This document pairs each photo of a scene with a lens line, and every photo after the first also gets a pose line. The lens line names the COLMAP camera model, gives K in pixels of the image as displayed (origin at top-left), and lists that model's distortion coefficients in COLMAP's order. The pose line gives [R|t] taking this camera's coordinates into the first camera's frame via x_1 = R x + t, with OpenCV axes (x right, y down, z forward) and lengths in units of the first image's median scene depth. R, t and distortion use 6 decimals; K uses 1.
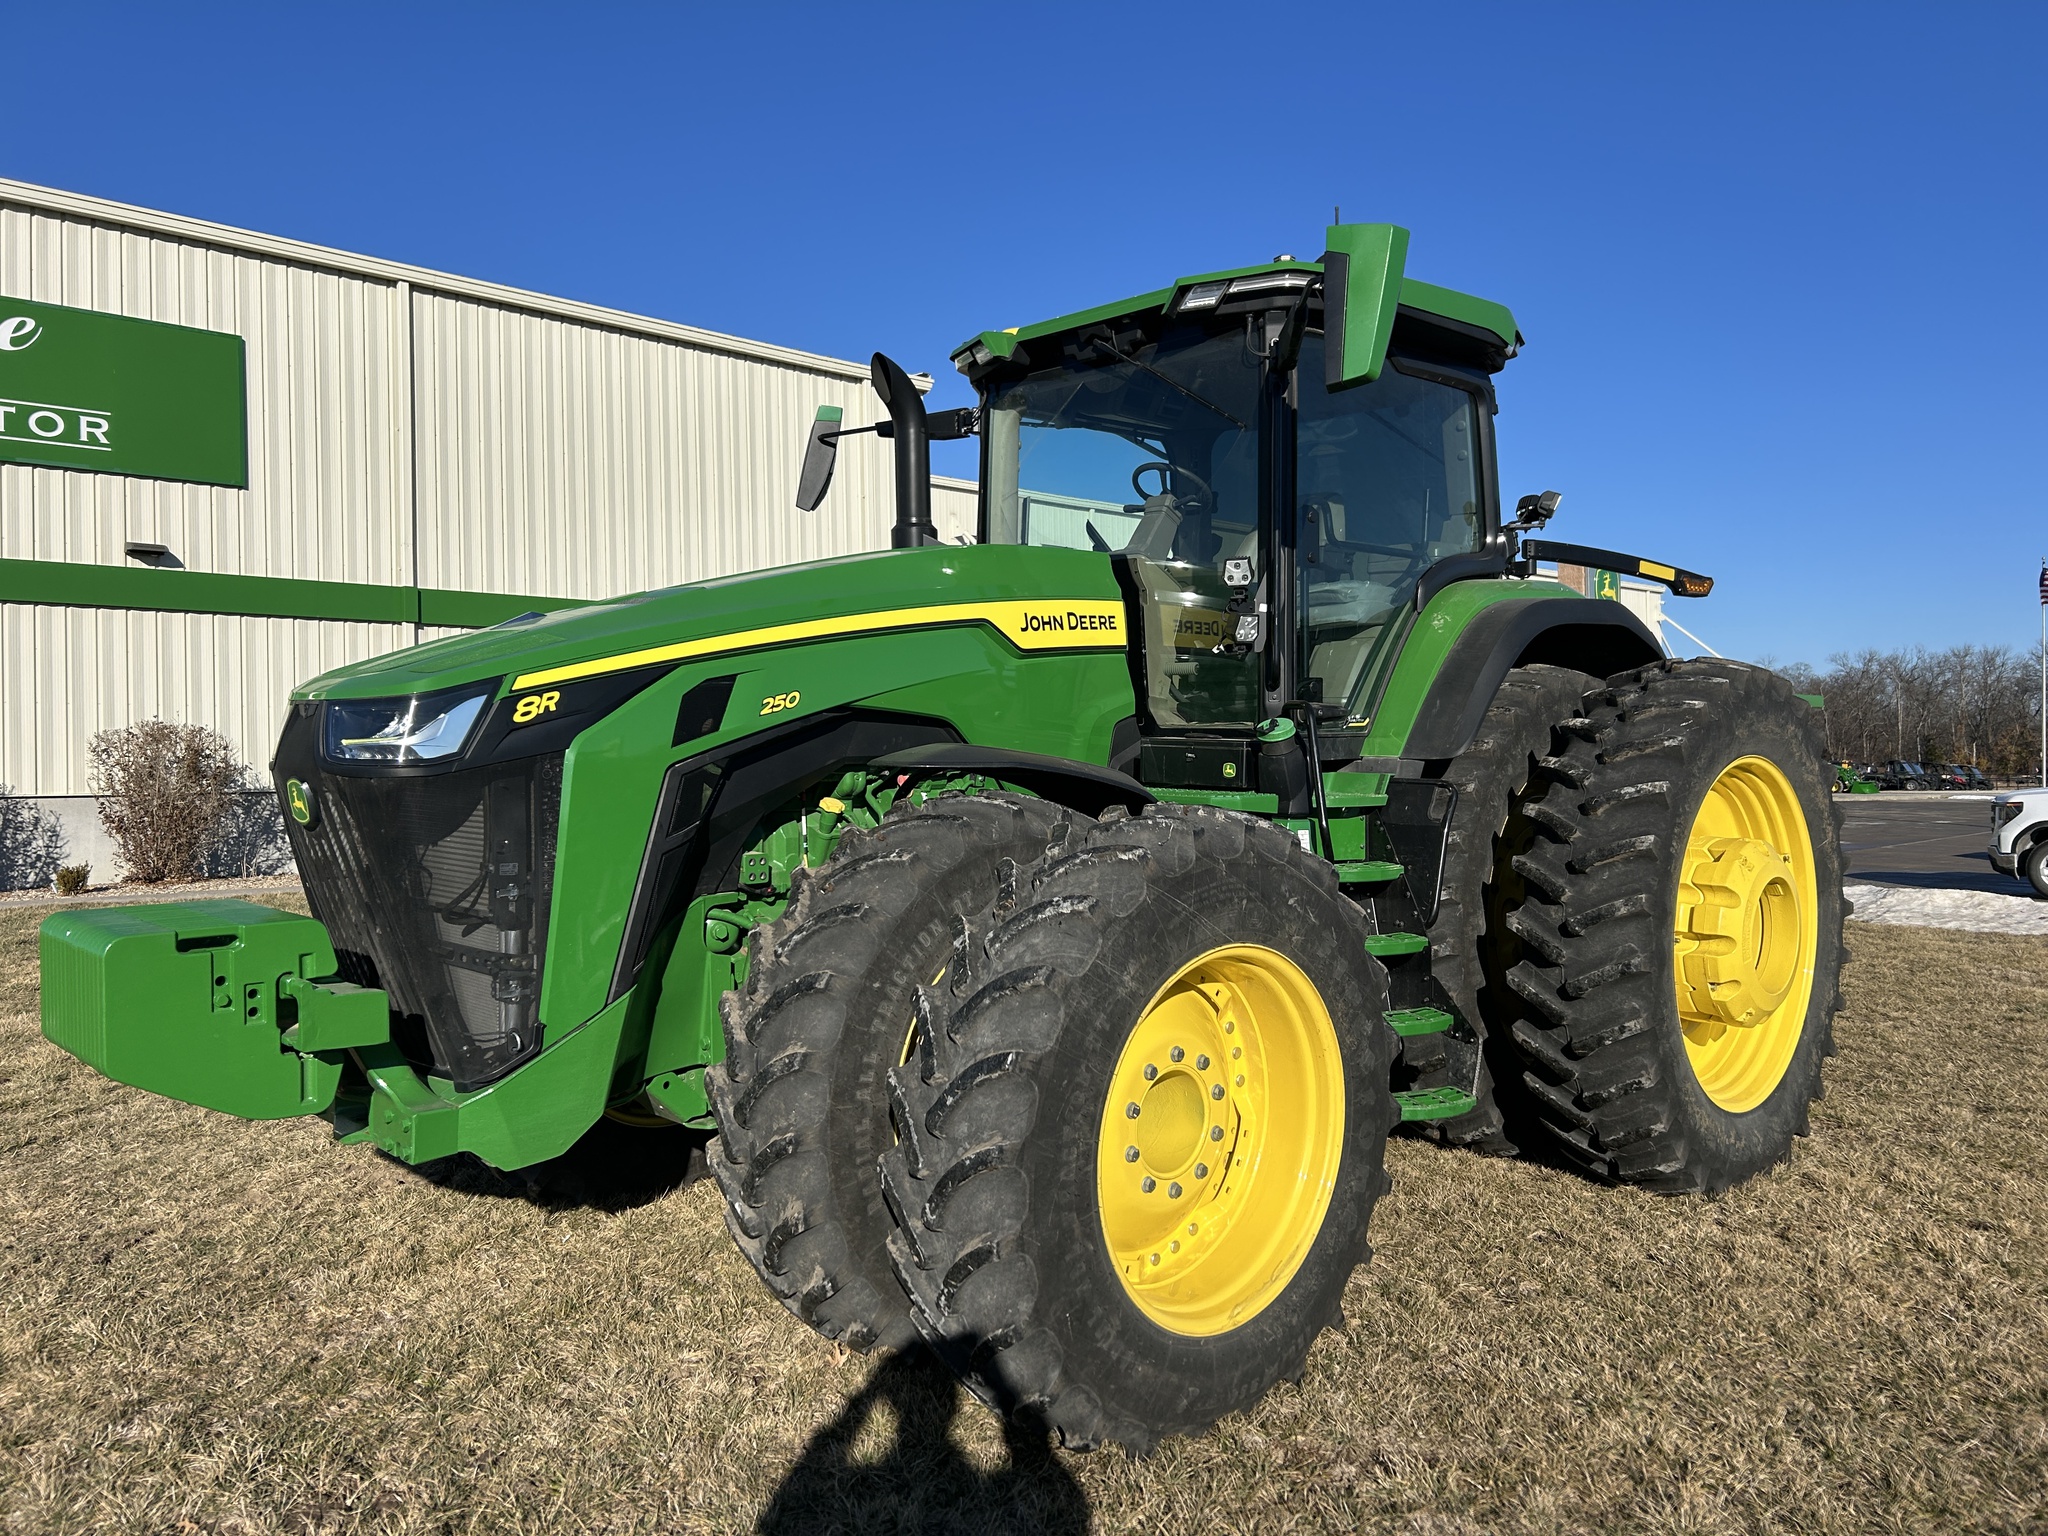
lens RADIAL K [[1527.4, 0, 1023.7], [0, 1527.4, 813.1], [0, 0, 1]] dist [0.033580, -0.143510]
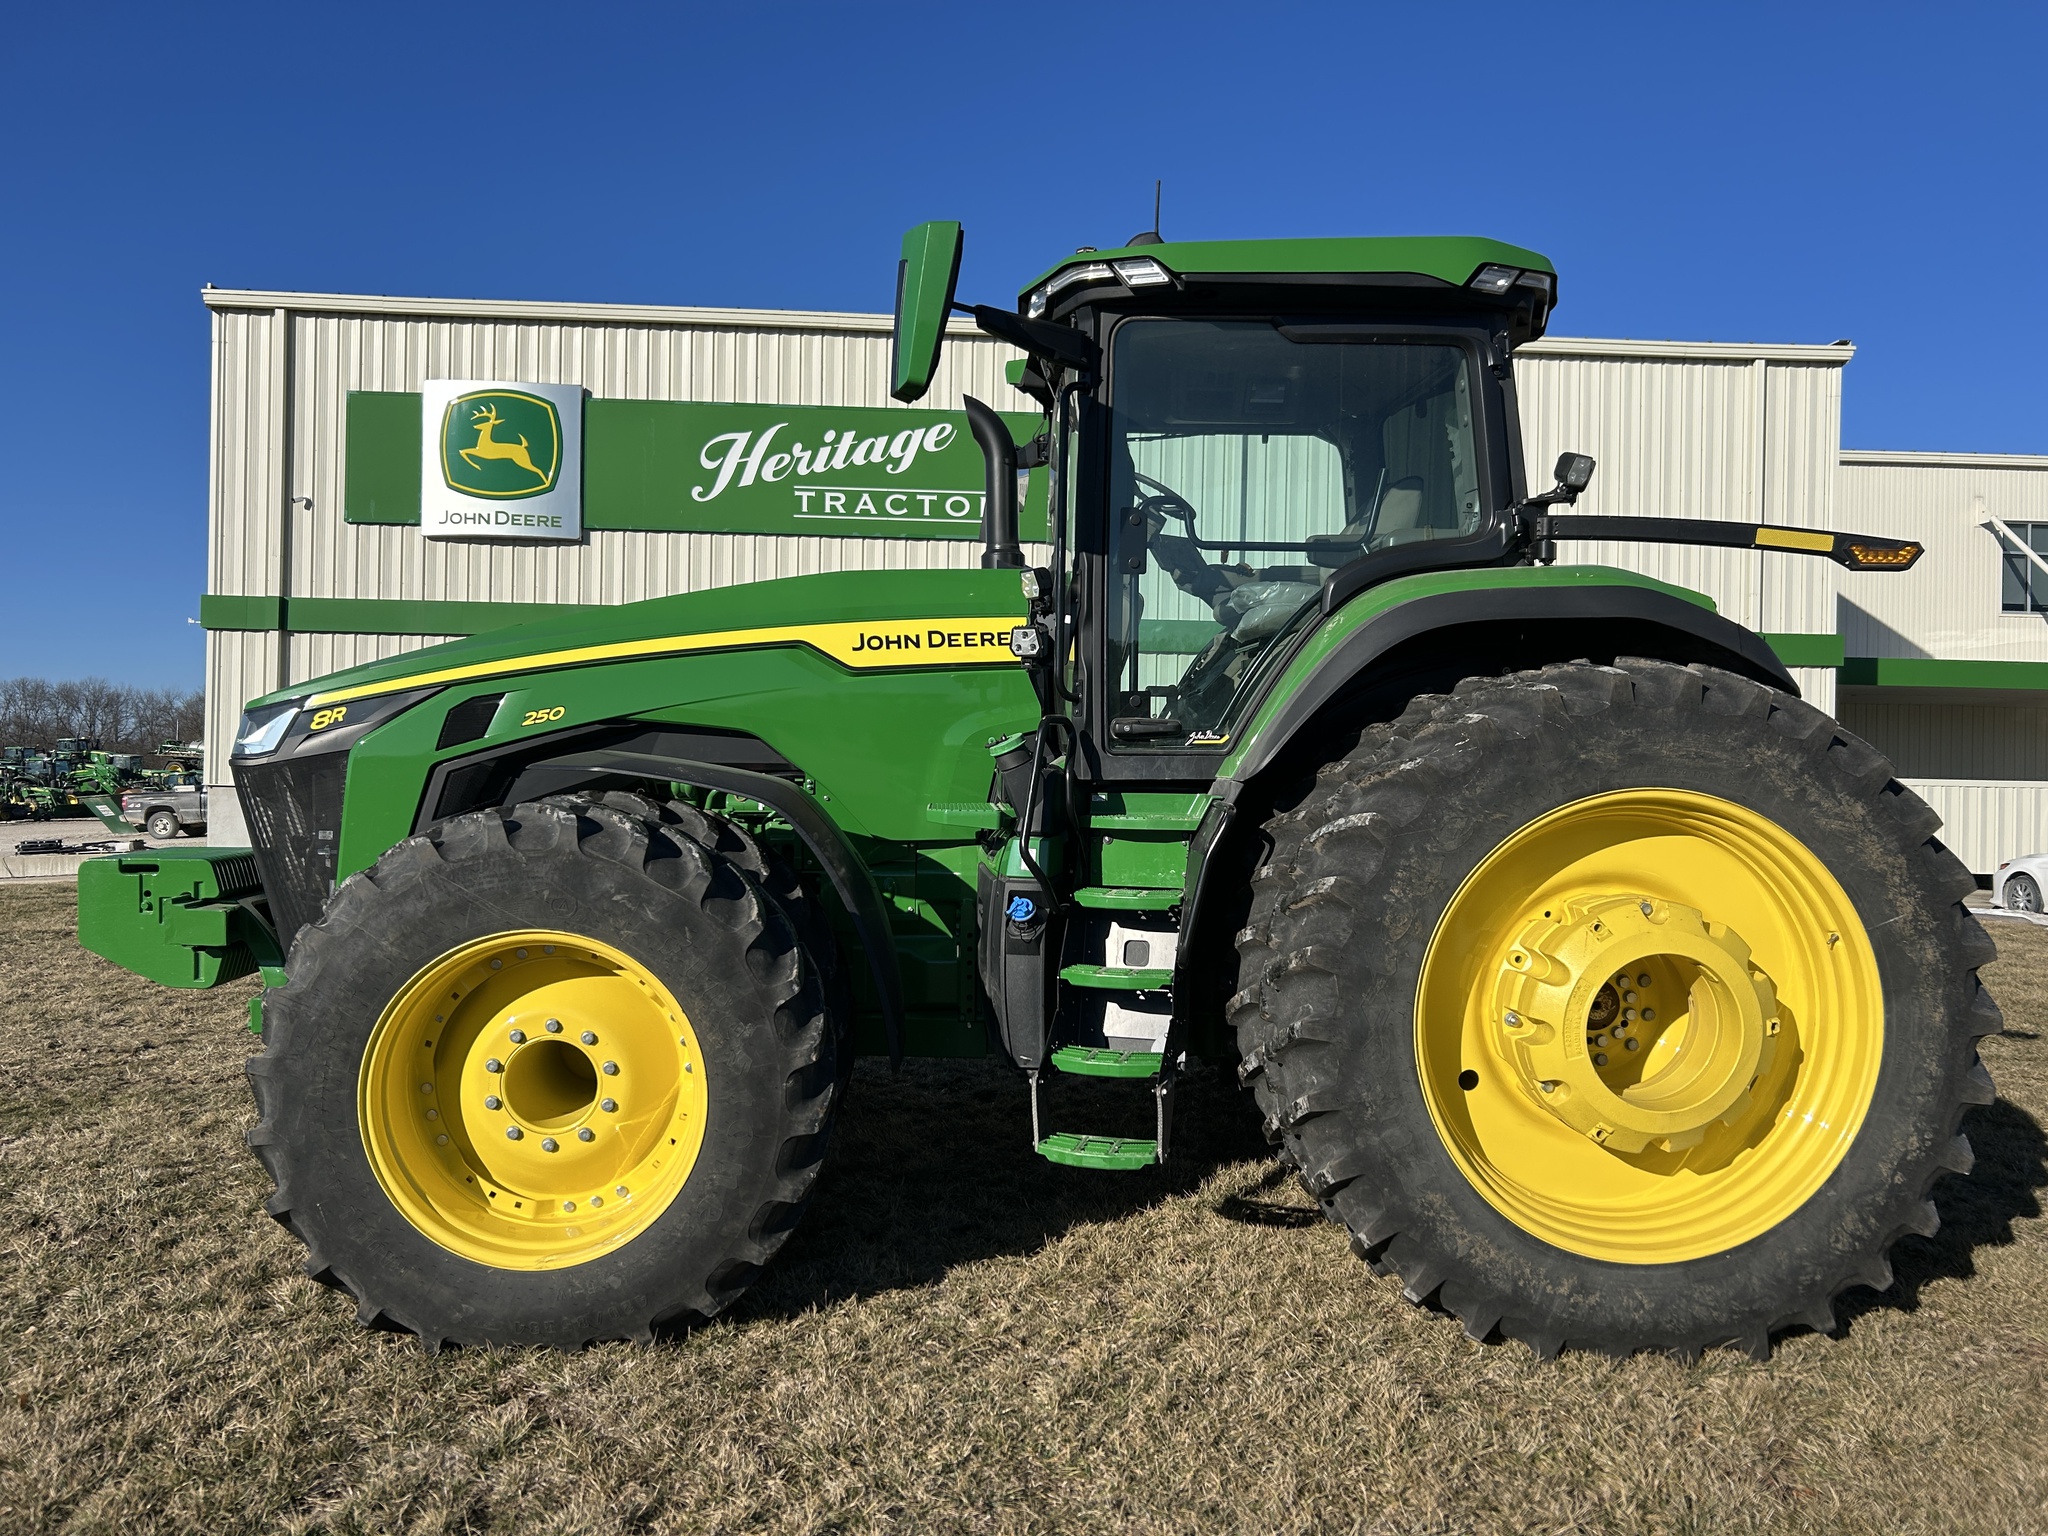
lens RADIAL K [[1555.0, 0, 1095.8], [0, 1555.0, 843.3], [0, 0, 1]] dist [0.096666, -0.258155]
pose [[0.768967, 0.051542, -0.637207, 0.813171], [-0.048198, 0.998582, 0.022607, -0.016111], [0.637469, 0.013328, 0.770361, 0.256276]]
